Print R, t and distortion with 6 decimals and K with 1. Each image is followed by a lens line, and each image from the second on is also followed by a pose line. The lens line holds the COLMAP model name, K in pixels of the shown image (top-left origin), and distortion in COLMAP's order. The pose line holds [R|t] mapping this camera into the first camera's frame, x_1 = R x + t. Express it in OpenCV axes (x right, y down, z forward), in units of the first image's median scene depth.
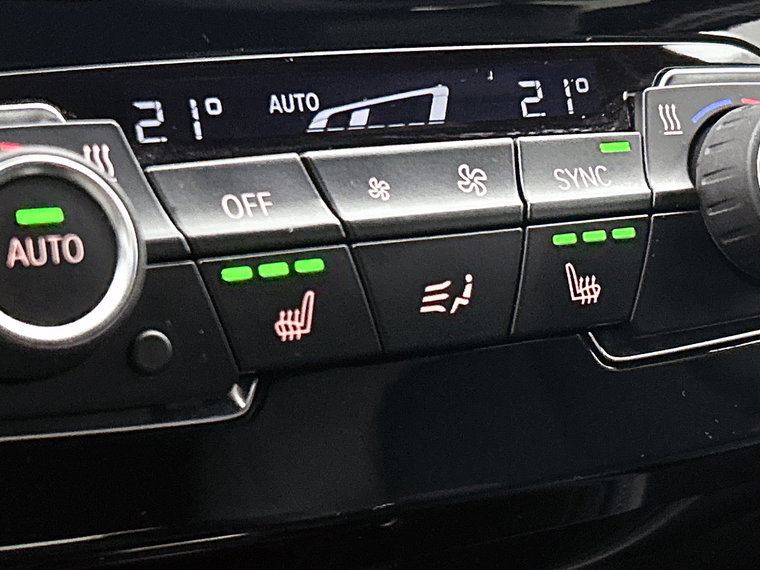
lens RADIAL K [[1910.1, 0, 380.0], [0, 1910.1, 285.0], [0, 0, 1]] dist [0.071558, 0.072403]
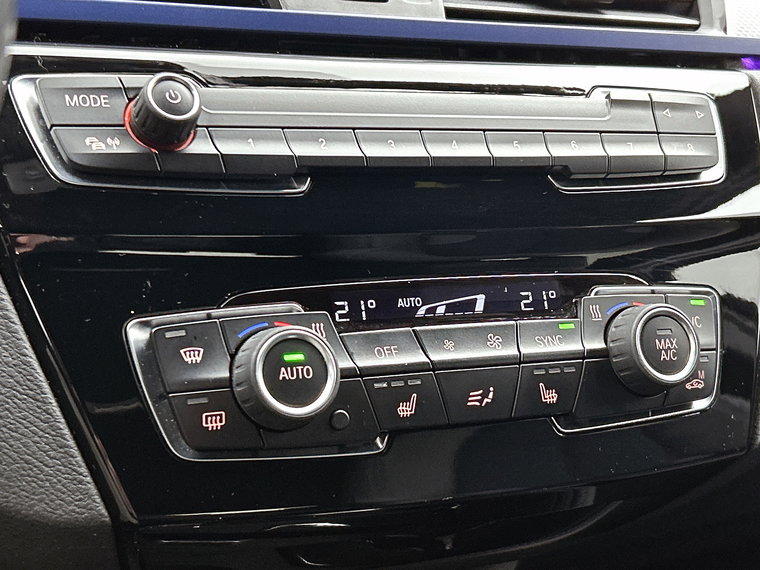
lens RADIAL K [[1331.1, 0, 380.0], [0, 1331.1, 285.0], [0, 0, 1]] dist [0.161153, -0.035394]
pose [[0.997311, 0.025446, -0.068723, 0.022530], [-0.029897, 0.997467, -0.064542, -0.019301], [0.066907, 0.066423, 0.995546, -0.459067]]
